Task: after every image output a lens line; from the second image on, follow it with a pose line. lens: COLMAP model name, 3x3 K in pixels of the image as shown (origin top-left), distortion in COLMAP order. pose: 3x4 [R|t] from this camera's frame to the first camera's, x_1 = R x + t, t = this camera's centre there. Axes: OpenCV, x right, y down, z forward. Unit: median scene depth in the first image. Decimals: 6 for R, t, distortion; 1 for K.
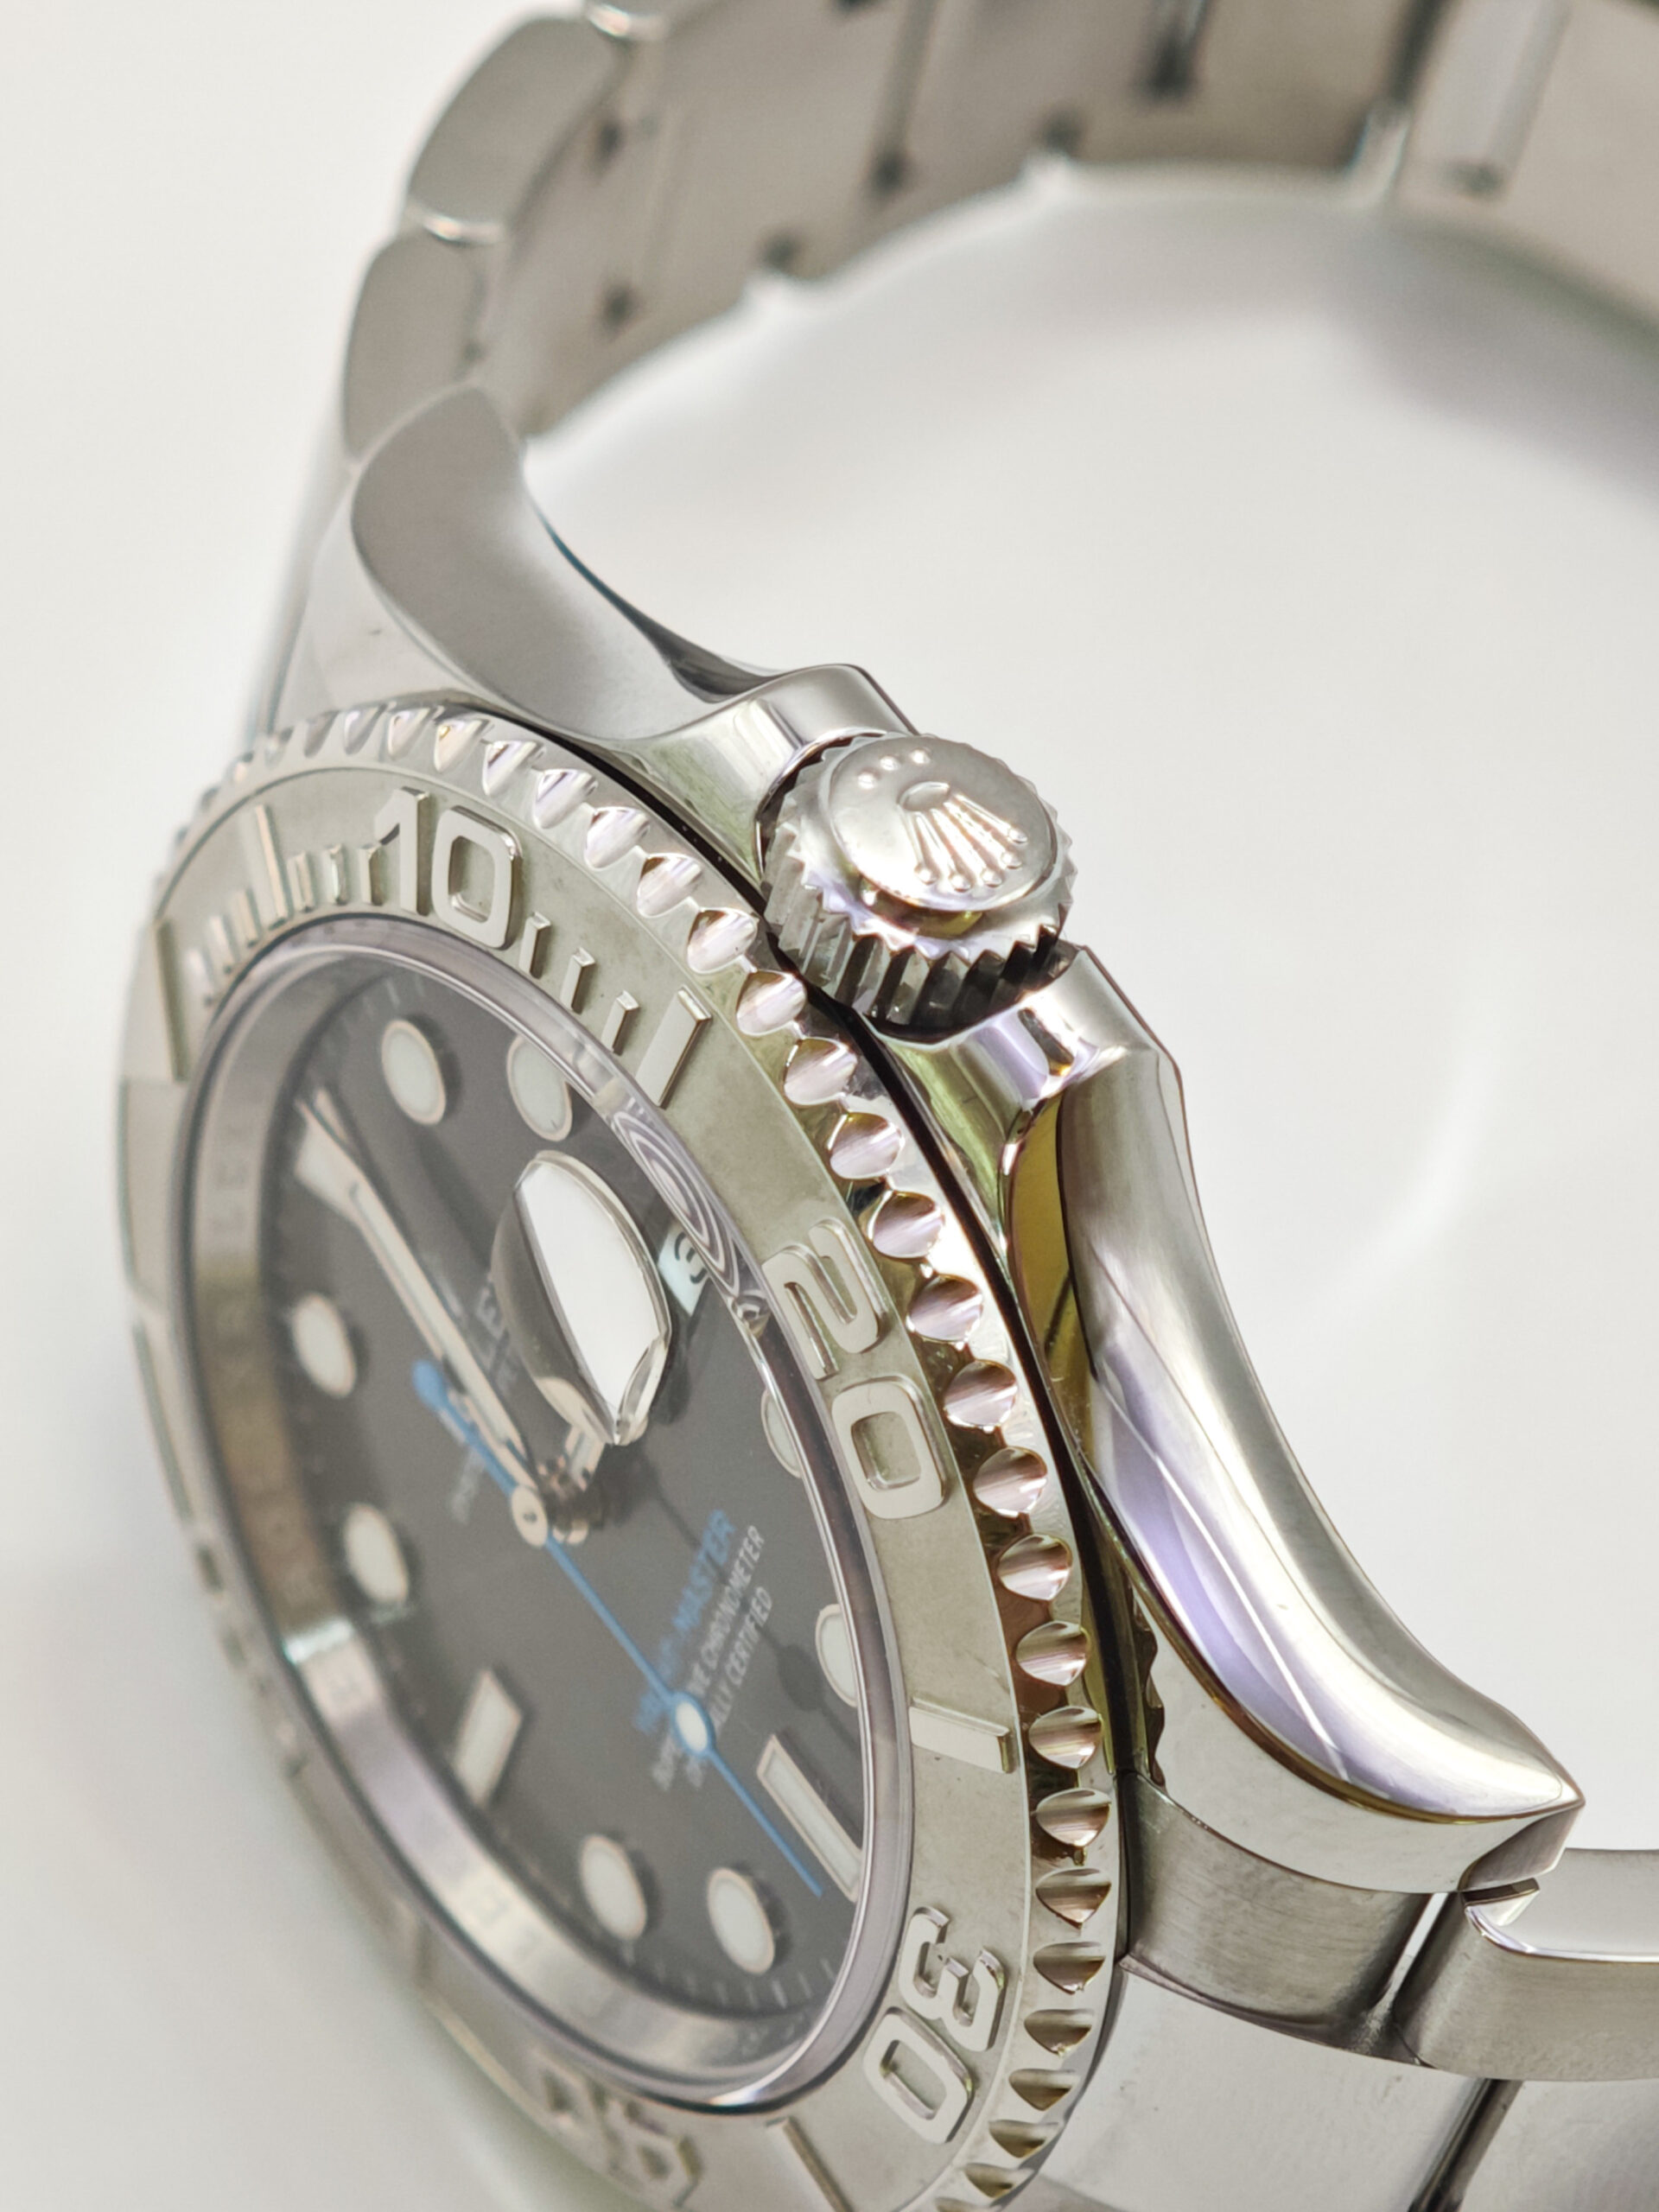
lens RADIAL K [[9177.7, 0, 835.3], [0, 9177.7, 1101.0], [0, 0, 1]] dist [0.335545, 0.000000]
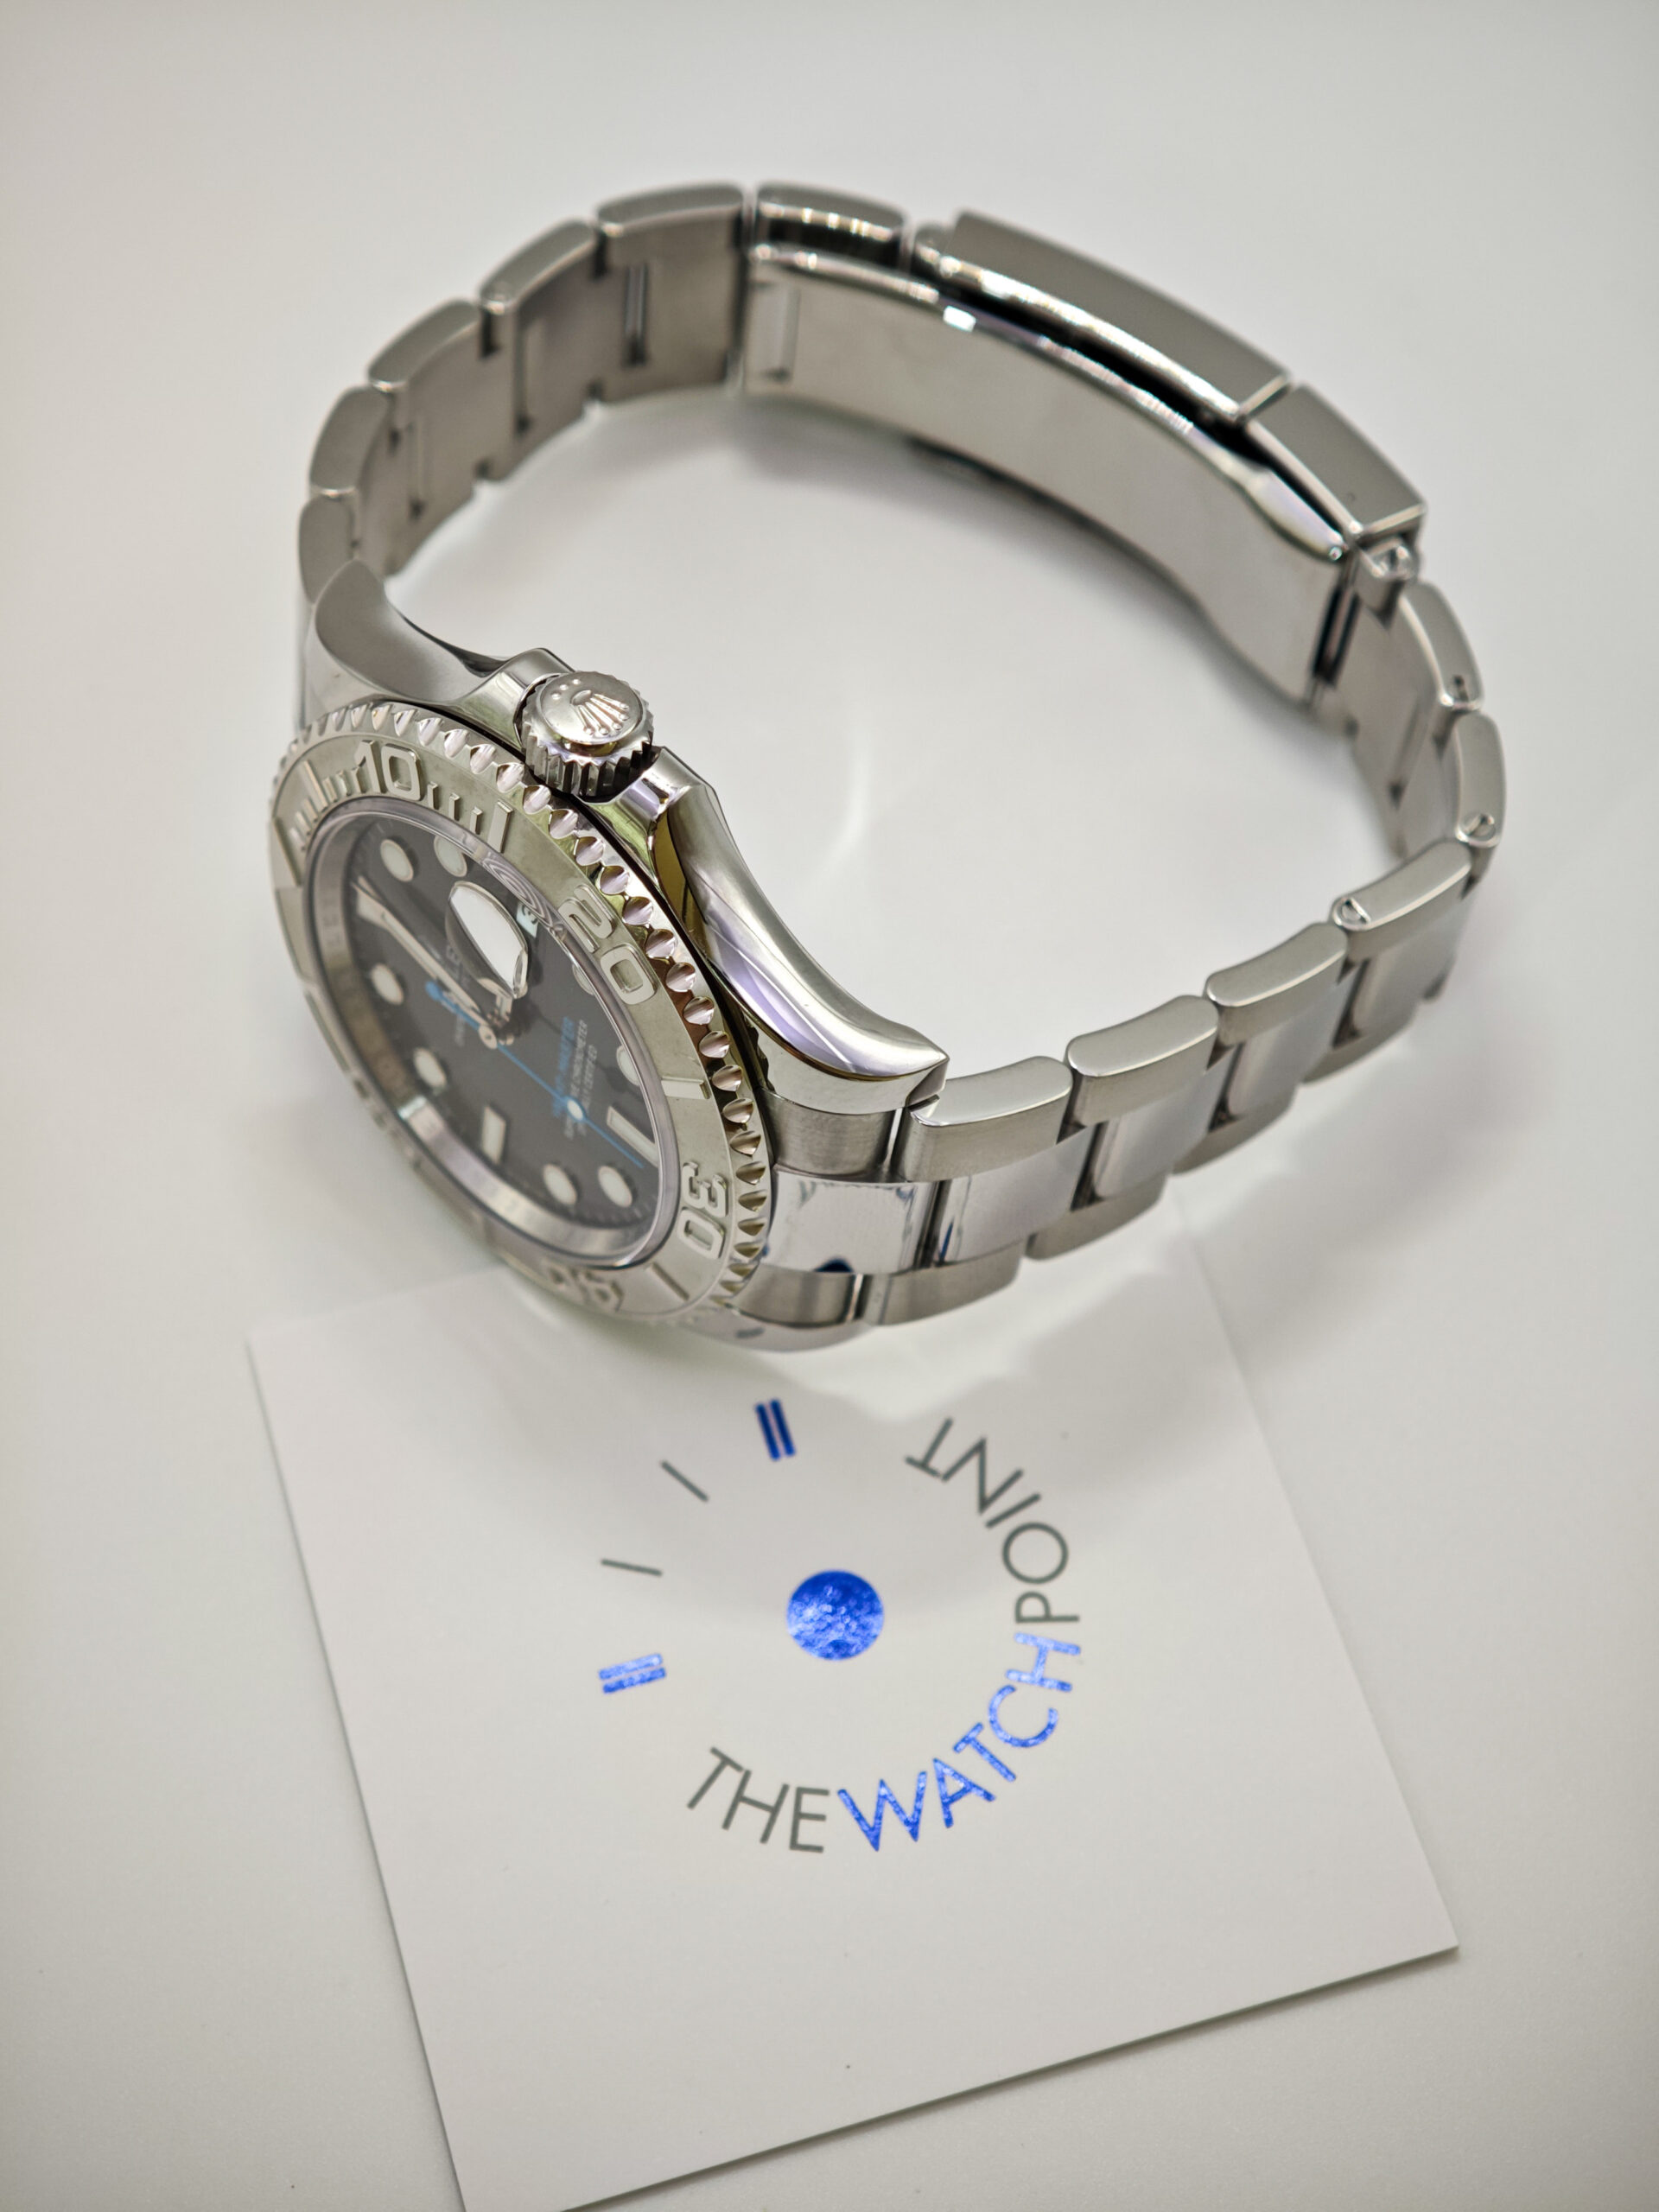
lens RADIAL K [[4363.1, 0, 820.3], [0, 4363.1, 1123.3], [0, 0, 1]] dist [0.264706, 0.000000]
pose [[0.976472, -0.214478, 0.022400, 0.019788], [0.212342, 0.974426, 0.073512, 0.003046], [-0.037594, -0.067026, 0.997043, -0.110480]]
